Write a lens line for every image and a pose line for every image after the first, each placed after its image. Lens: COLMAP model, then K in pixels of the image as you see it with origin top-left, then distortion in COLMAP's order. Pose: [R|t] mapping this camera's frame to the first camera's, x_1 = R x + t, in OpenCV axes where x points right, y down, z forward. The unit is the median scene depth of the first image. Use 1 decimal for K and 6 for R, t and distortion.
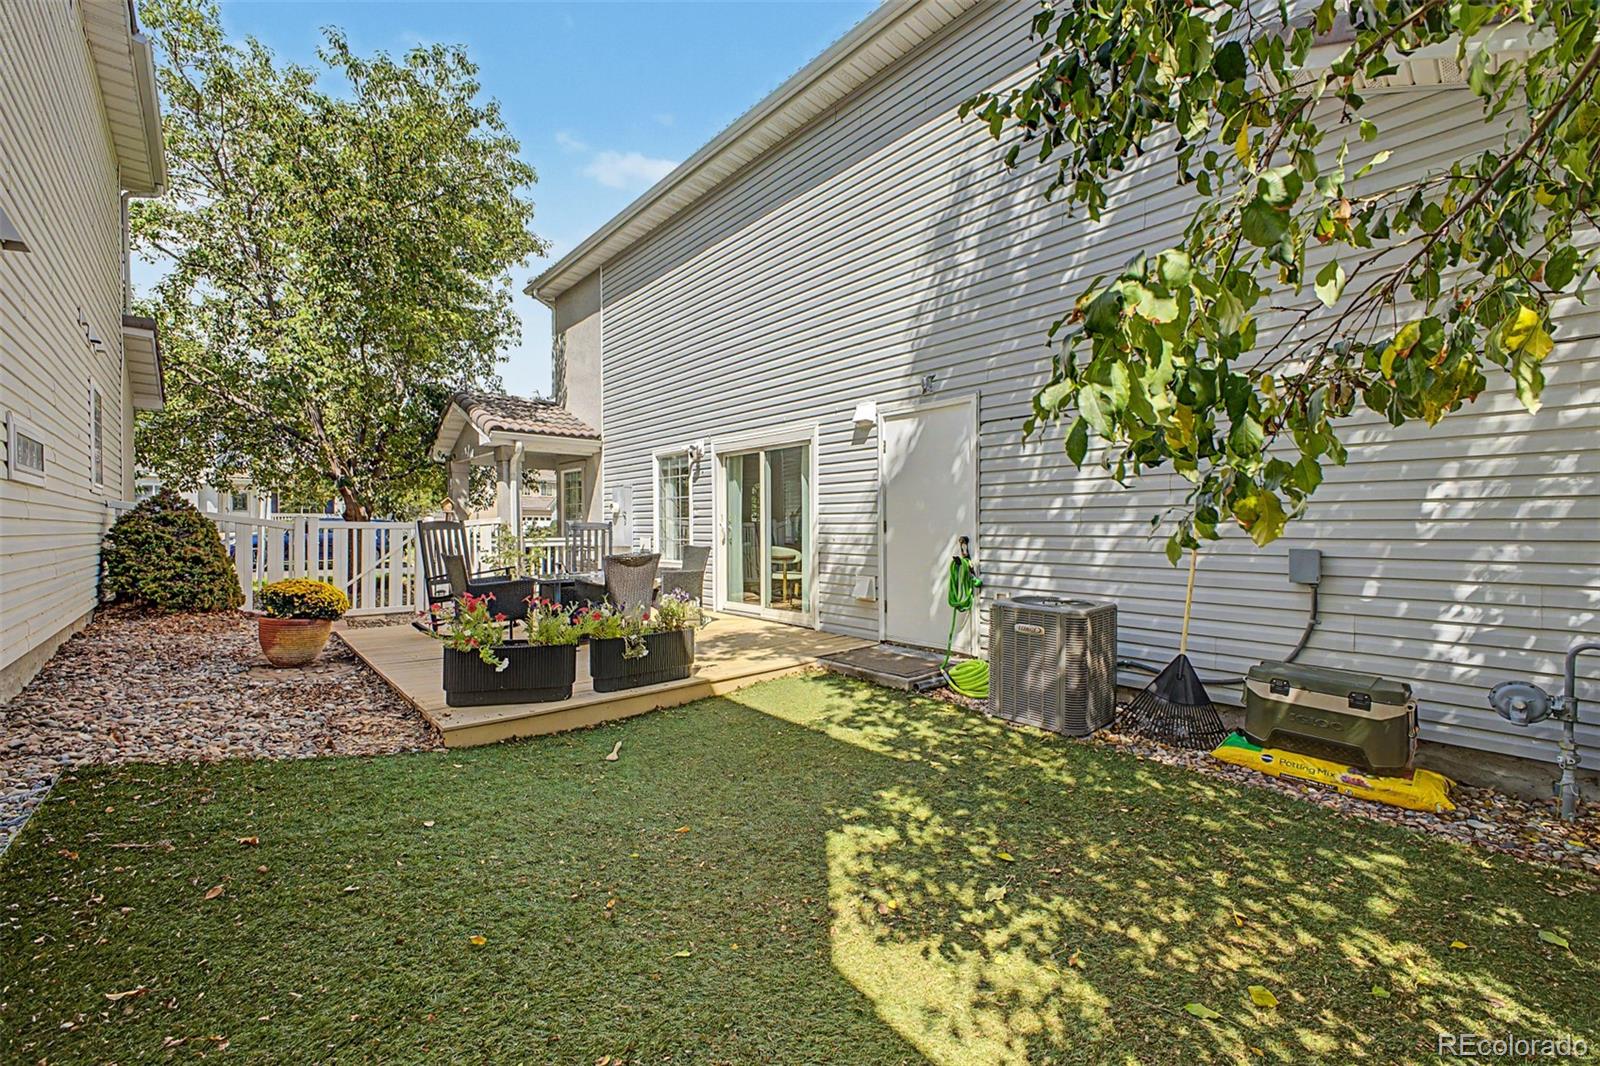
lens RADIAL K [[636.9, 0, 799.5], [0, 636.9, 529.2], [0, 0, 1]] dist [0.013304, -0.002406]
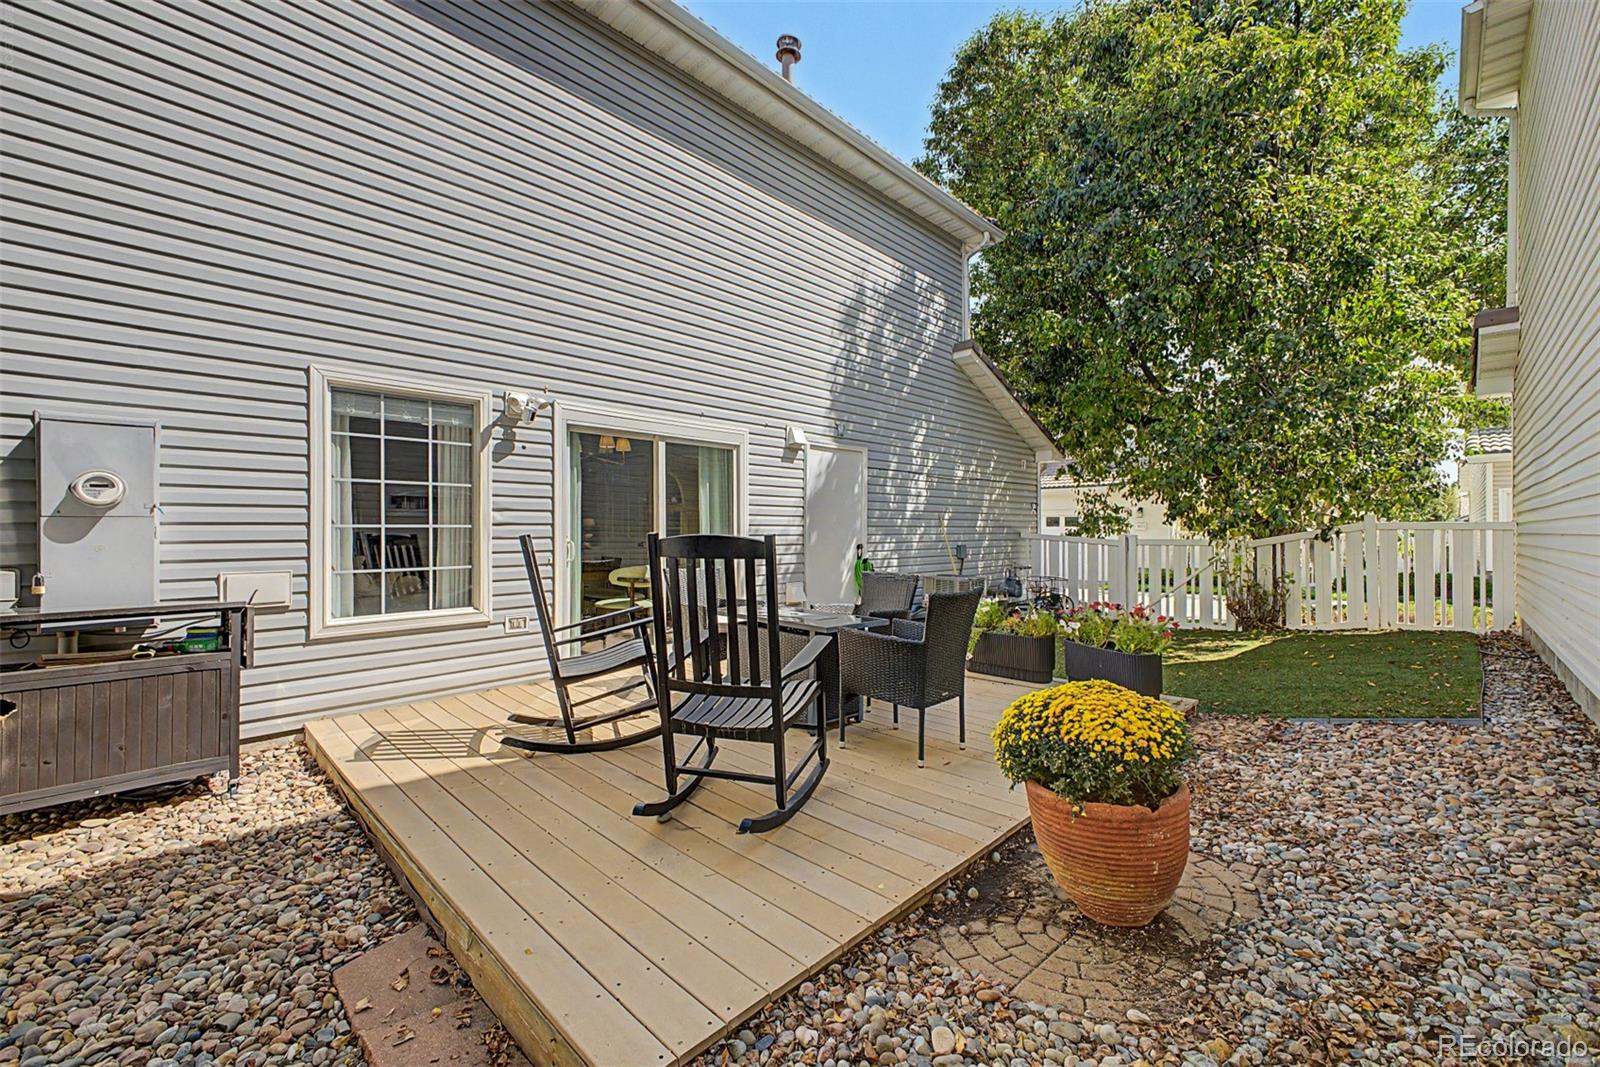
lens RADIAL K [[636.9, 0, 799.5], [0, 636.9, 532.9], [0, 0, 1]] dist [0.013304, -0.002406]
pose [[-0.041961, -0.003927, 0.999112, -0.964041], [0.004208, 0.999983, 0.004107, -0.016168], [-0.999110, 0.004377, -0.041943, 0.993850]]
